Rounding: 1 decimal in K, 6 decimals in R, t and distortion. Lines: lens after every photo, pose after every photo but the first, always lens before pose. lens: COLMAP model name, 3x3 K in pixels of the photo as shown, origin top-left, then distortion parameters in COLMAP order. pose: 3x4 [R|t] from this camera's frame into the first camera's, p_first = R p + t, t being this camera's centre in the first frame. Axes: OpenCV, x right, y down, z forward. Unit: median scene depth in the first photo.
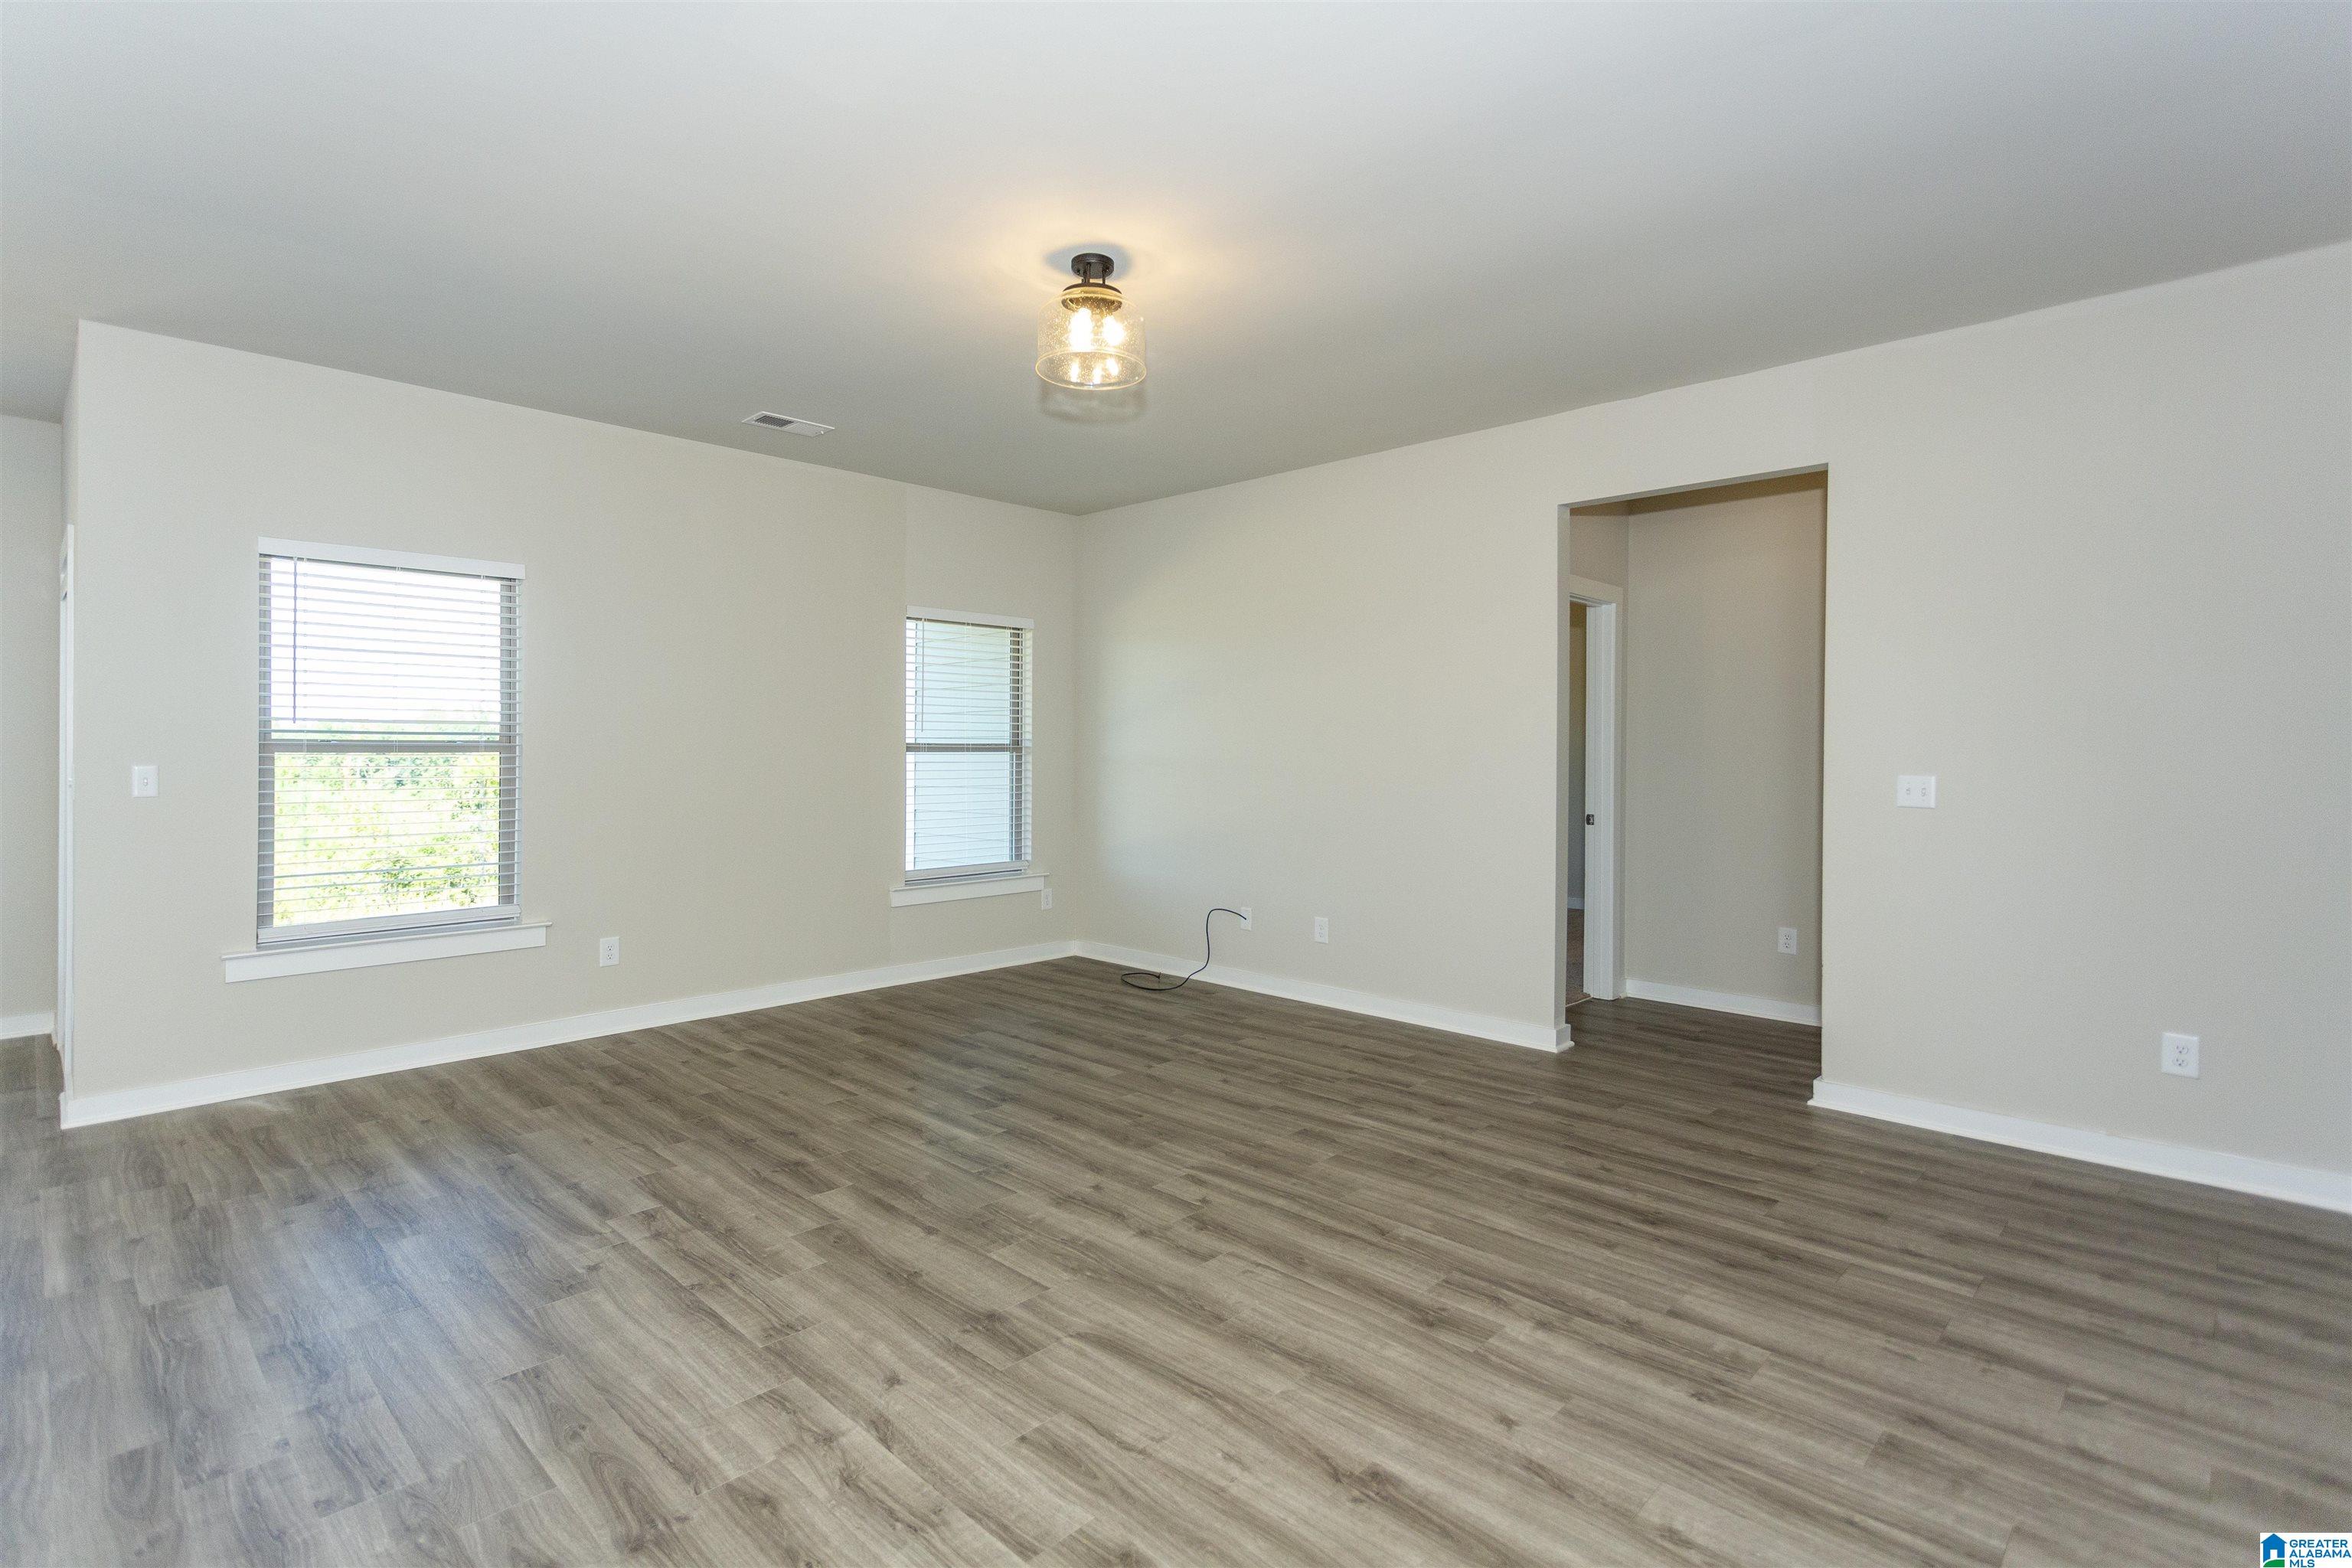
lens RADIAL K [[1119.4, 0, 1163.0], [0, 1119.4, 747.5], [0, 0, 1]] dist [0.003758, 0.000980]
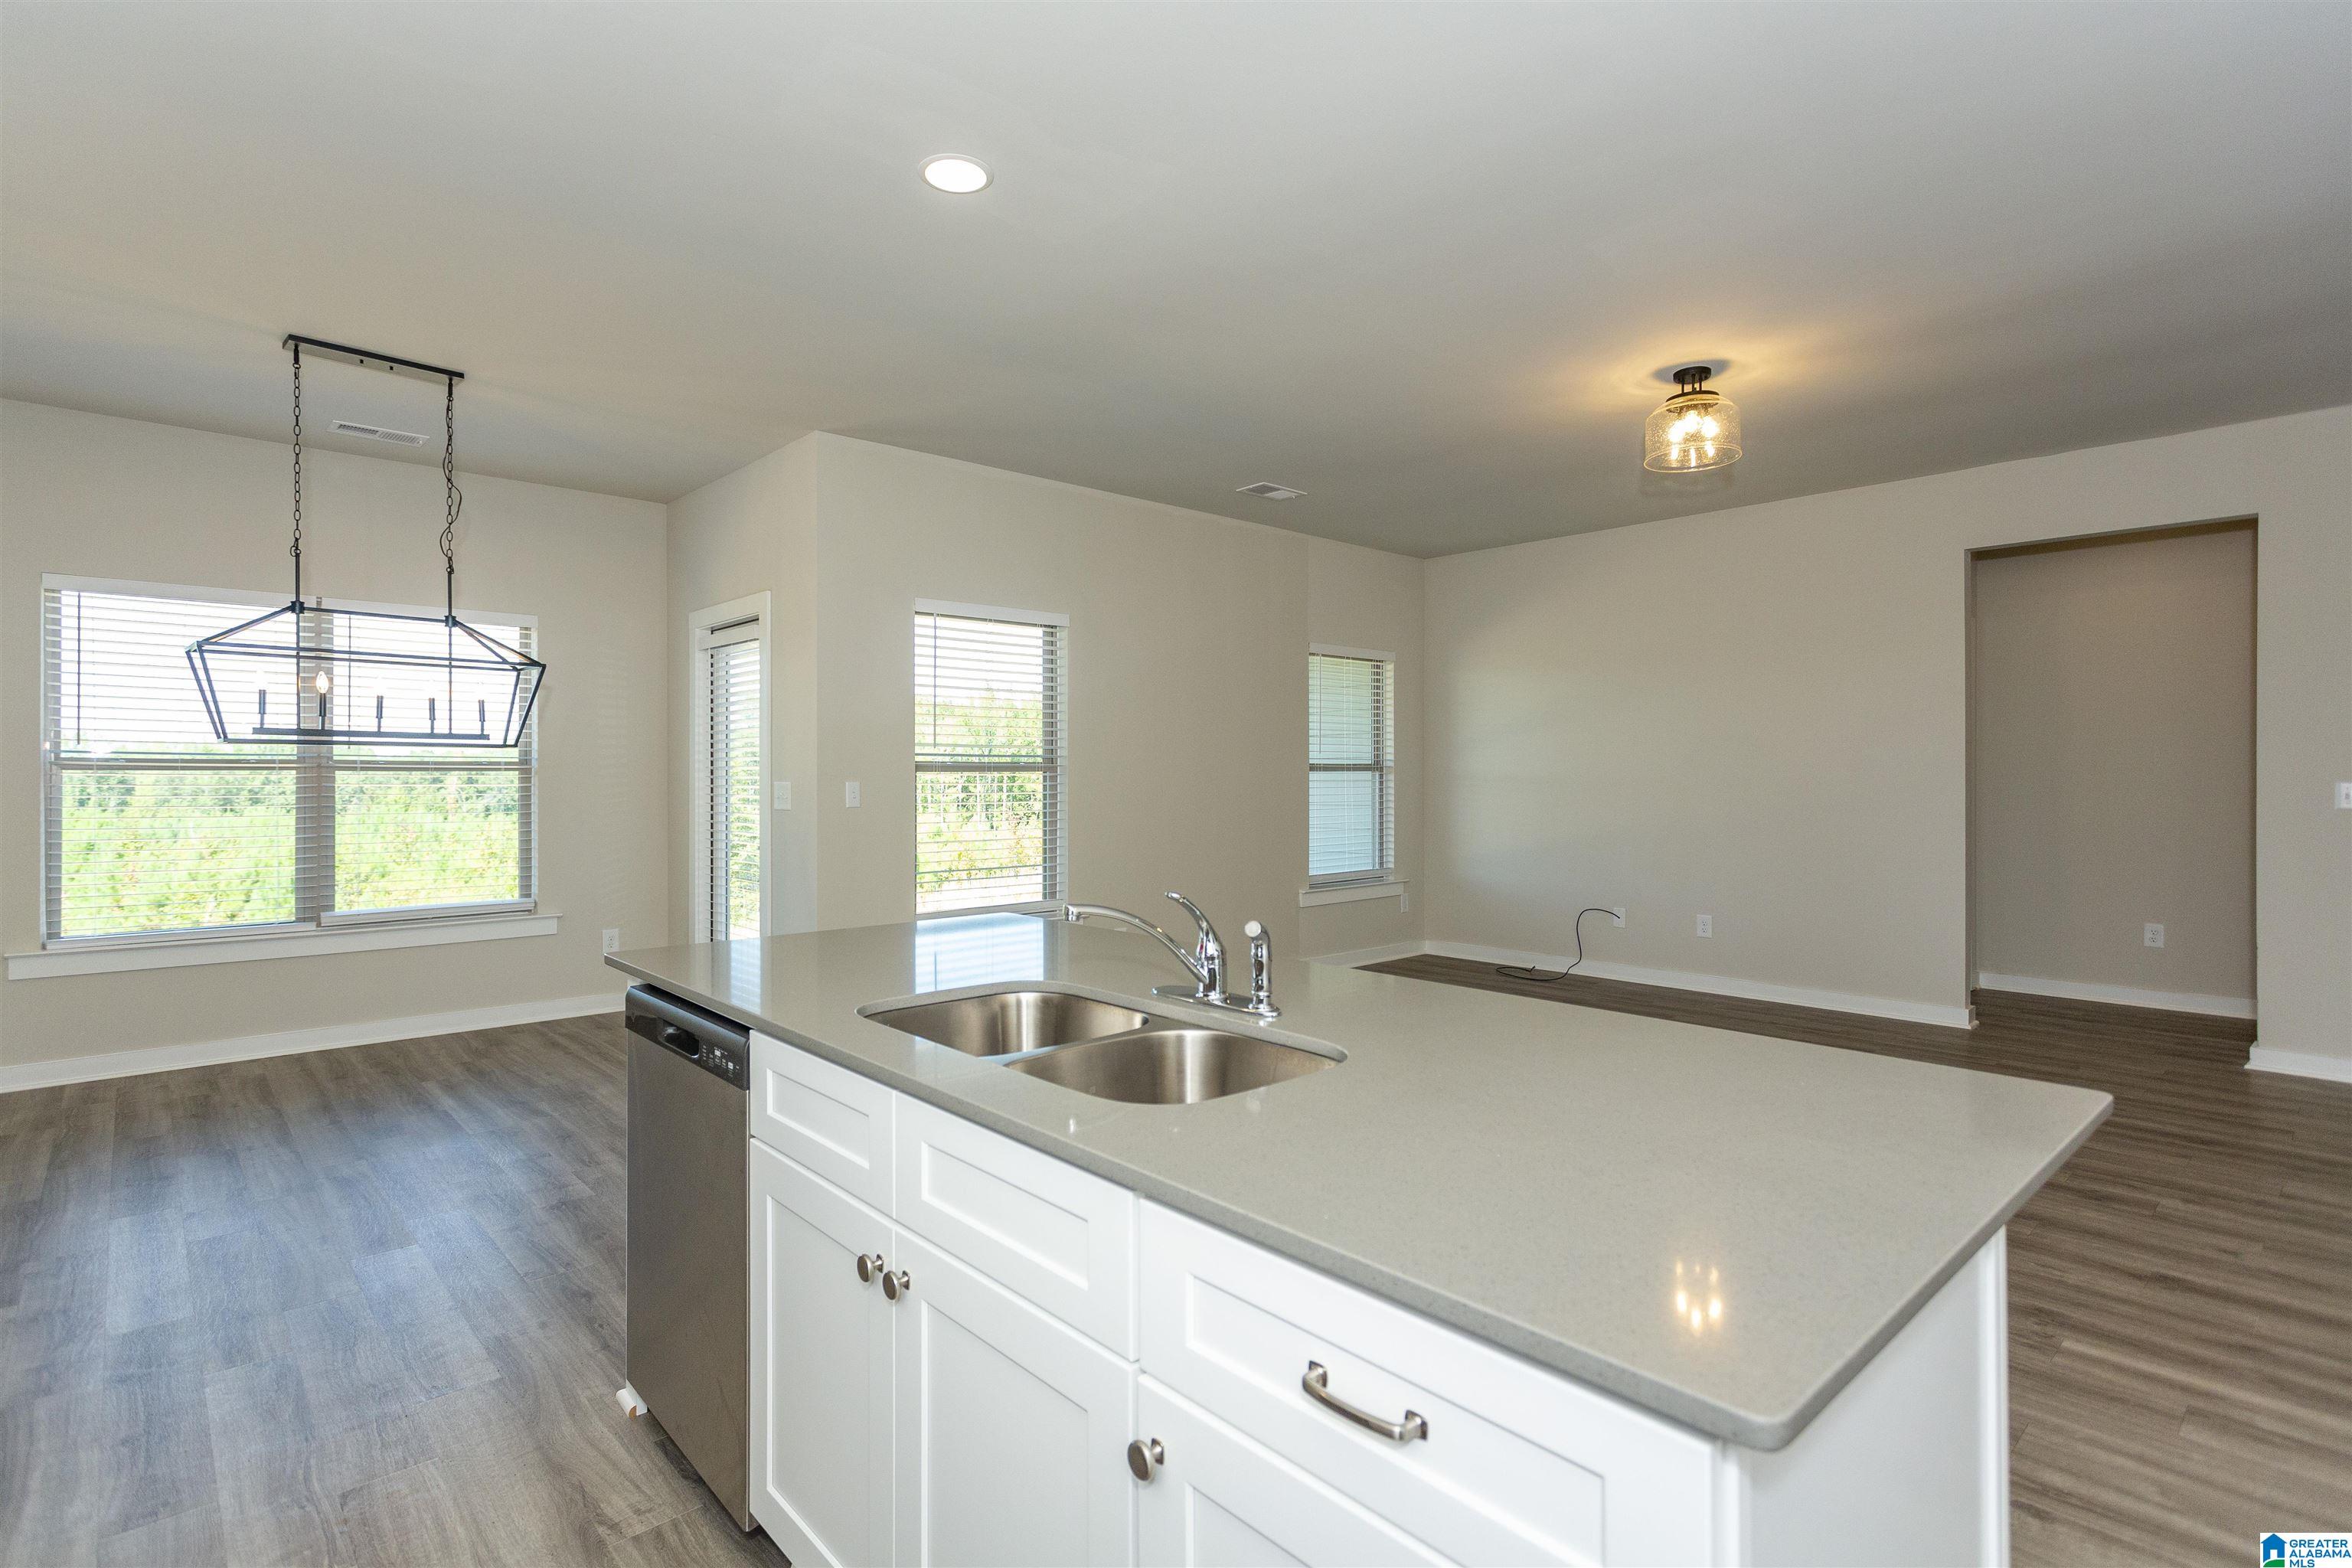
lens RADIAL K [[1130.9, 0, 1154.3], [0, 1130.9, 772.2], [0, 0, 1]] dist [0.002439, 0.000440]
pose [[0.998201, -0.006290, -0.059622, -0.567456], [0.006260, 0.999980, -0.000698, 0.008841], [0.059625, 0.000324, 0.998221, -0.279469]]
